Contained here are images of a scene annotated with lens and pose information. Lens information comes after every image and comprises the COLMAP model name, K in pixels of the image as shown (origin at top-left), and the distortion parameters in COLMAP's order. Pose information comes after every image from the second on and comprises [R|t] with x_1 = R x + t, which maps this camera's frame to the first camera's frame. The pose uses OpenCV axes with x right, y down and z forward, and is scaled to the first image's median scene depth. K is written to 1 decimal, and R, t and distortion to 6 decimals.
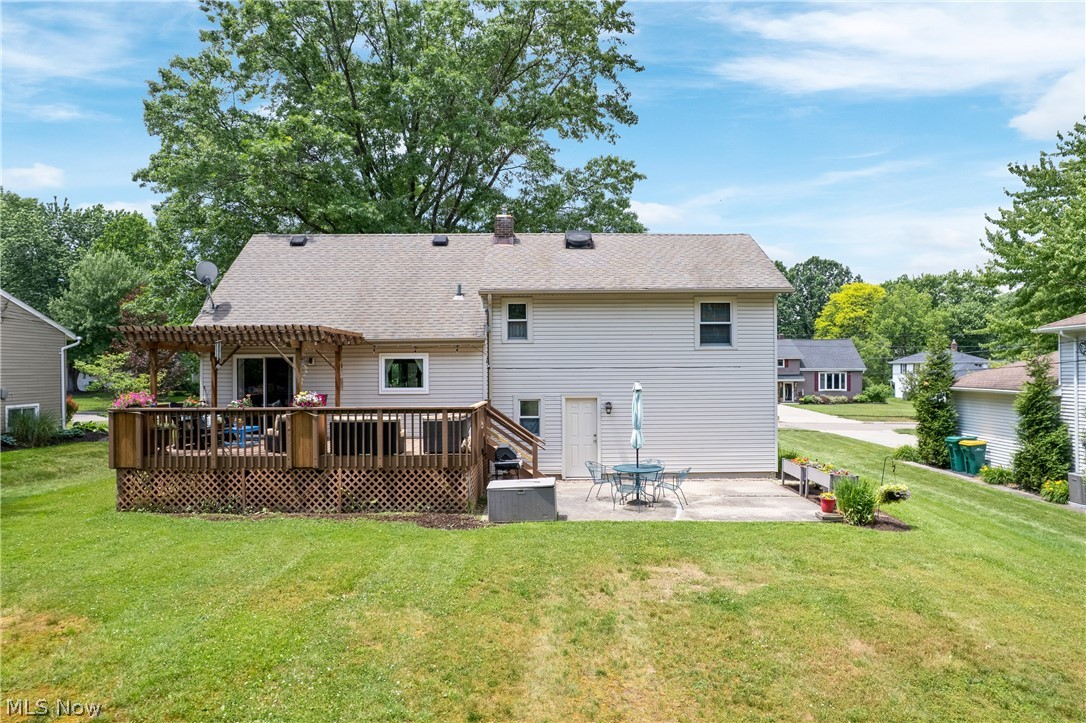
lens RADIAL K [[712.9, 0, 544.5], [0, 712.9, 362.6], [0, 0, 1]] dist [-0.015873, 0.000279]
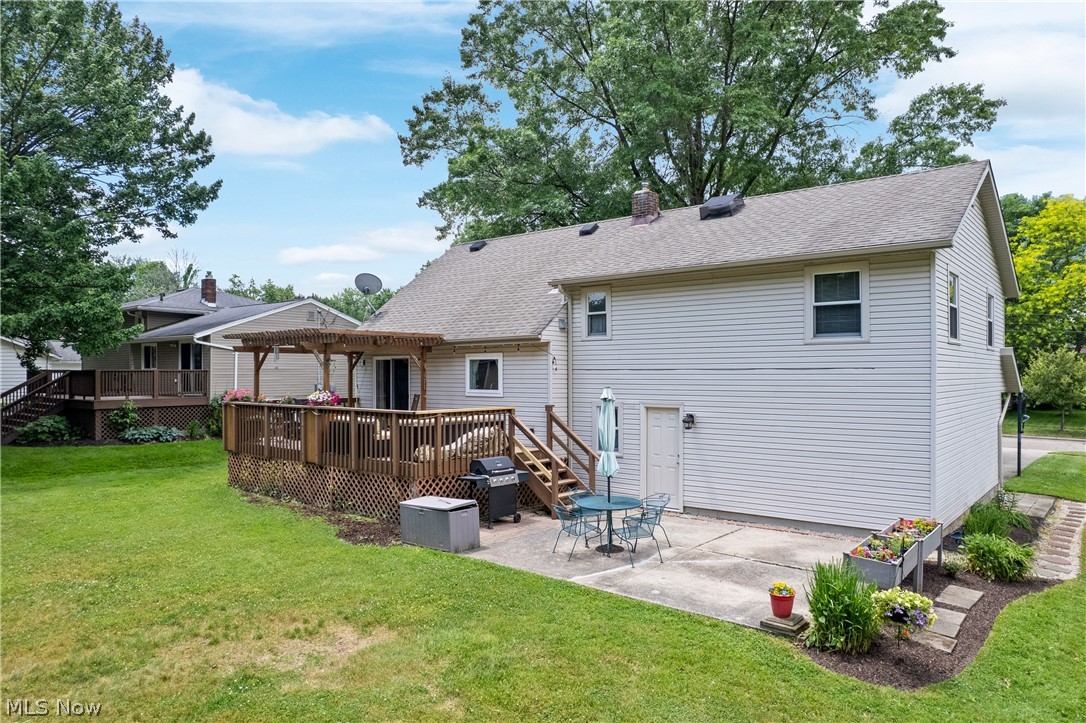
lens RADIAL K [[712.9, 0, 543.8], [0, 712.9, 365.6], [0, 0, 1]] dist [-0.015873, 0.000279]
pose [[0.773048, -0.001962, -0.634345, 0.454945], [0.003156, 0.999995, 0.000753, 0.002316], [0.634340, -0.002584, 0.773050, 0.305608]]
